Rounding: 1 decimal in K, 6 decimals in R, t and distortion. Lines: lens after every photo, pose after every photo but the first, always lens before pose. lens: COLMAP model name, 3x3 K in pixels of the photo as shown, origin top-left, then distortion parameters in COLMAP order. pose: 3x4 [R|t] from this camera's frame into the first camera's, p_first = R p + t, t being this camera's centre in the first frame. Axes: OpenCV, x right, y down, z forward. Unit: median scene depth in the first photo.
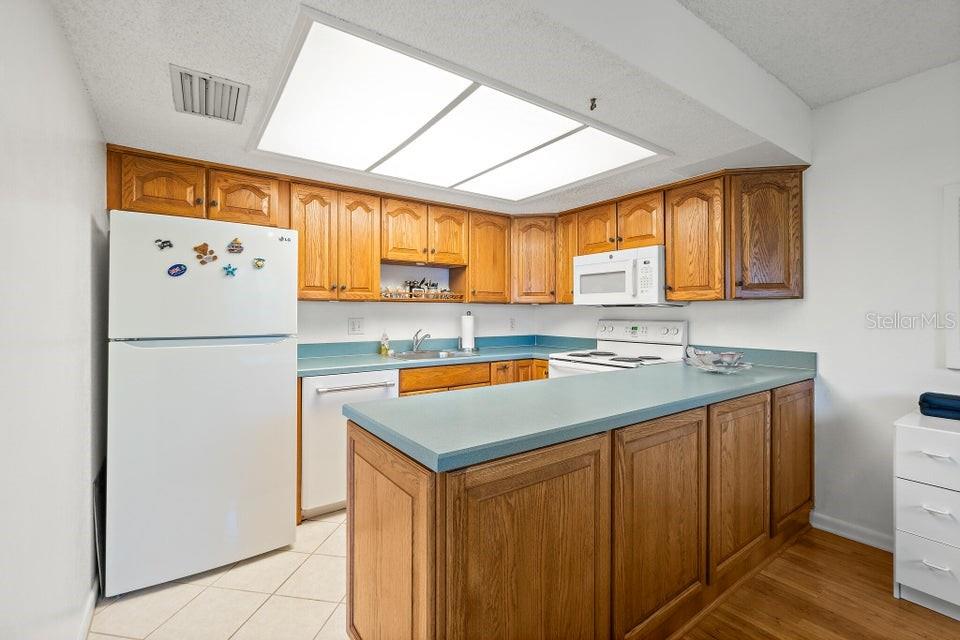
lens RADIAL K [[420.6, 0, 472.5], [0, 420.6, 310.5], [0, 0, 1]] dist [-0.000648, 0.000597]
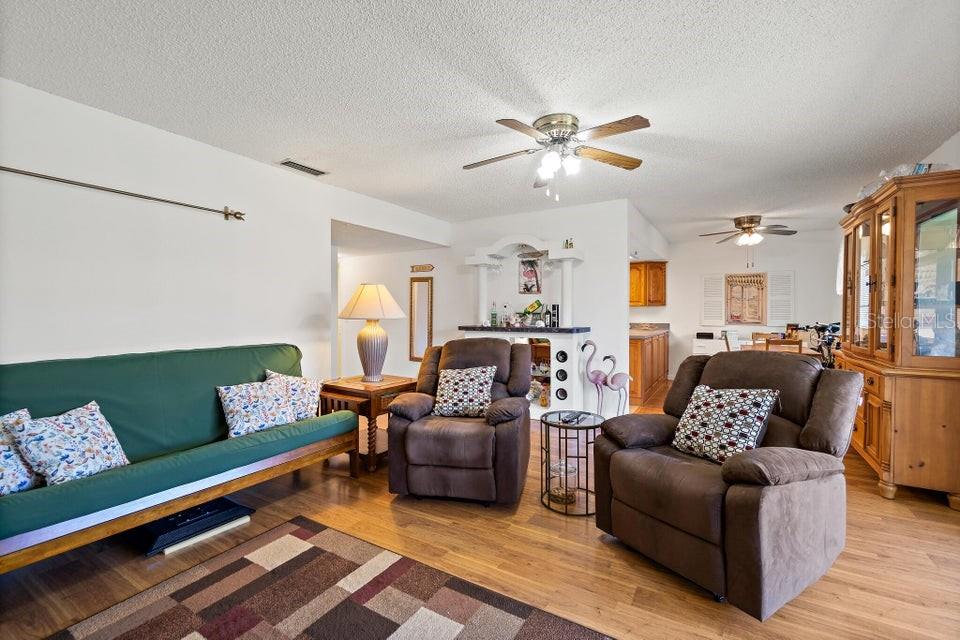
lens RADIAL K [[420.6, 0, 474.3], [0, 420.6, 320.0], [0, 0, 1]] dist [-0.000648, 0.000597]
pose [[0.916413, -0.009202, 0.400127, -1.420240], [-0.000188, 0.999726, 0.023421, 0.003049], [-0.400233, -0.021539, 0.916160, -1.029243]]
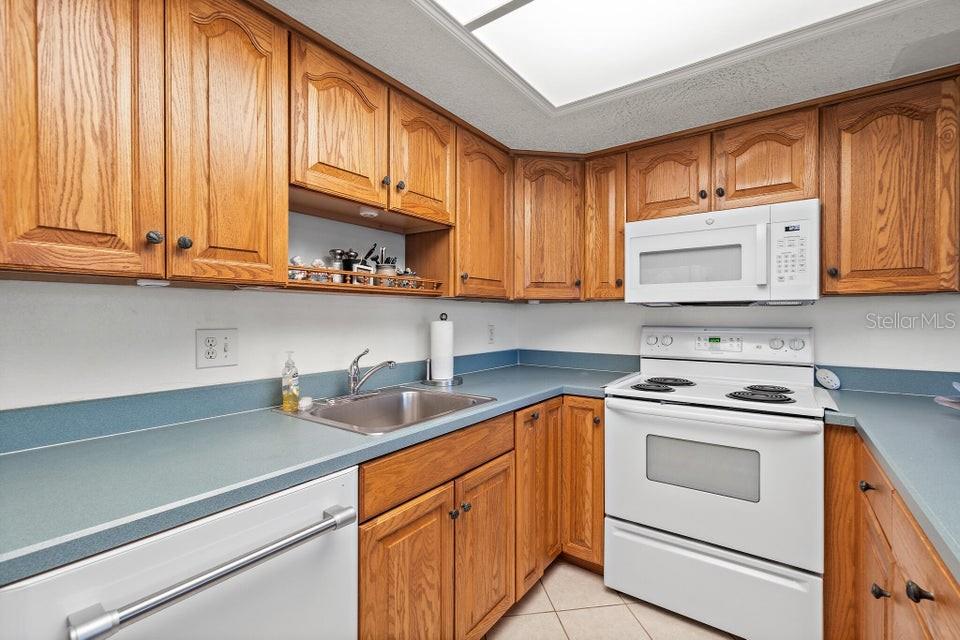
lens RADIAL K [[420.6, 0, 474.3], [0, 420.6, 316.6], [0, 0, 1]] dist [-0.000648, 0.000597]
pose [[0.949839, -0.000558, 0.312740, -0.181391], [-0.000990, 0.999988, 0.004793, 0.004986], [-0.312739, -0.004862, 0.949827, 0.573965]]
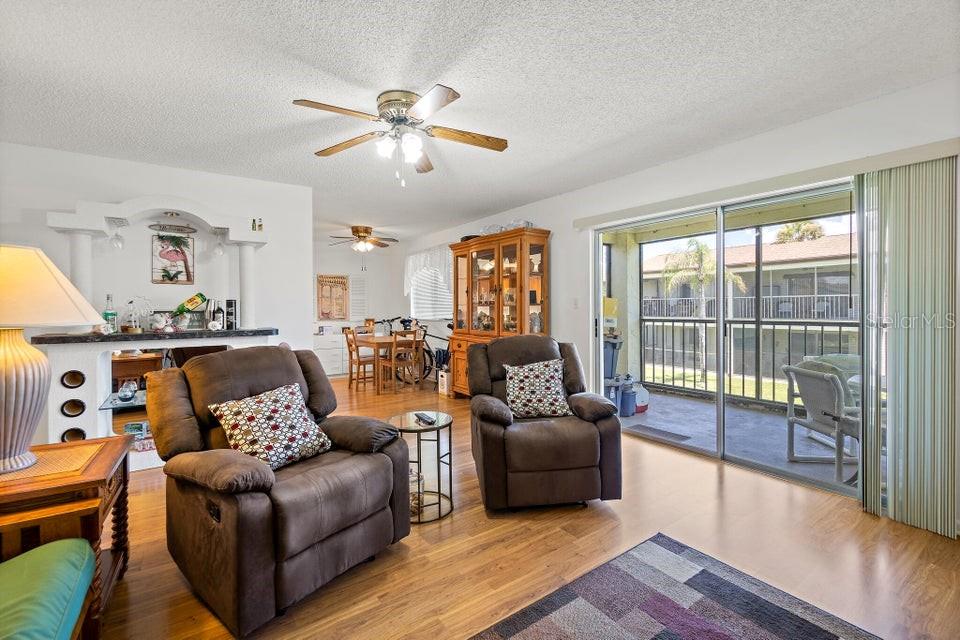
lens RADIAL K [[420.6, 0, 484.3], [0, 420.6, 312.3], [0, 0, 1]] dist [-0.000648, 0.000597]
pose [[-0.003419, -0.010475, 0.999939, -1.724569], [0.002750, 0.999941, 0.010484, 0.006941], [-0.999990, 0.002785, -0.003390, -0.422191]]
